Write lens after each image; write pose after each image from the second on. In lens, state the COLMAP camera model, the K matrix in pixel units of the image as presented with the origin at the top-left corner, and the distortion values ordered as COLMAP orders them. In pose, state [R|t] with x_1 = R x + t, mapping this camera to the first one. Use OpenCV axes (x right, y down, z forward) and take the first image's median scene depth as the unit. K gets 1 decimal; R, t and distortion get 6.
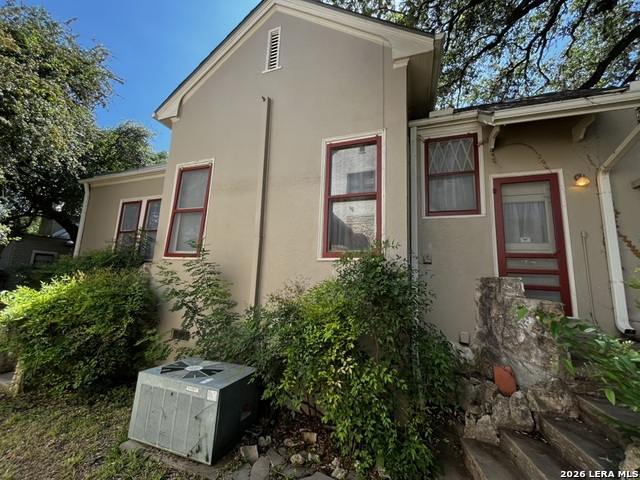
lens RADIAL K [[259.9, 0, 319.1], [0, 259.9, 239.2], [0, 0, 1]] dist [-0.001869, -0.000395]
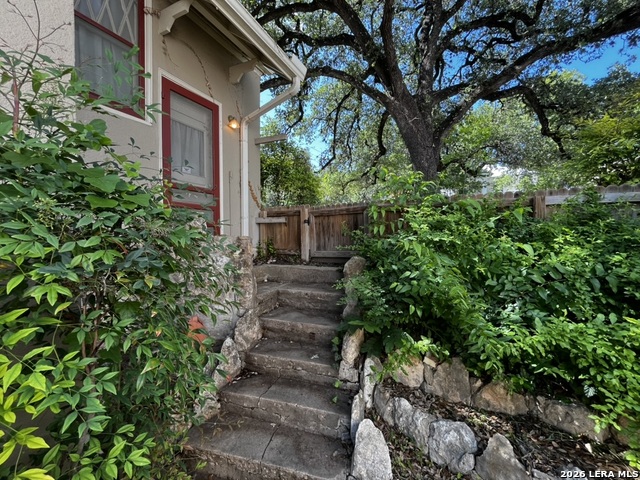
lens RADIAL K [[259.9, 0, 319.1], [0, 259.9, 239.2], [0, 0, 1]] dist [-0.001869, -0.000395]
pose [[0.099787, -0.071876, 0.992409, -0.037503], [-0.149743, 0.984943, 0.086392, 0.092260], [-0.983677, -0.157227, 0.087522, 0.469751]]
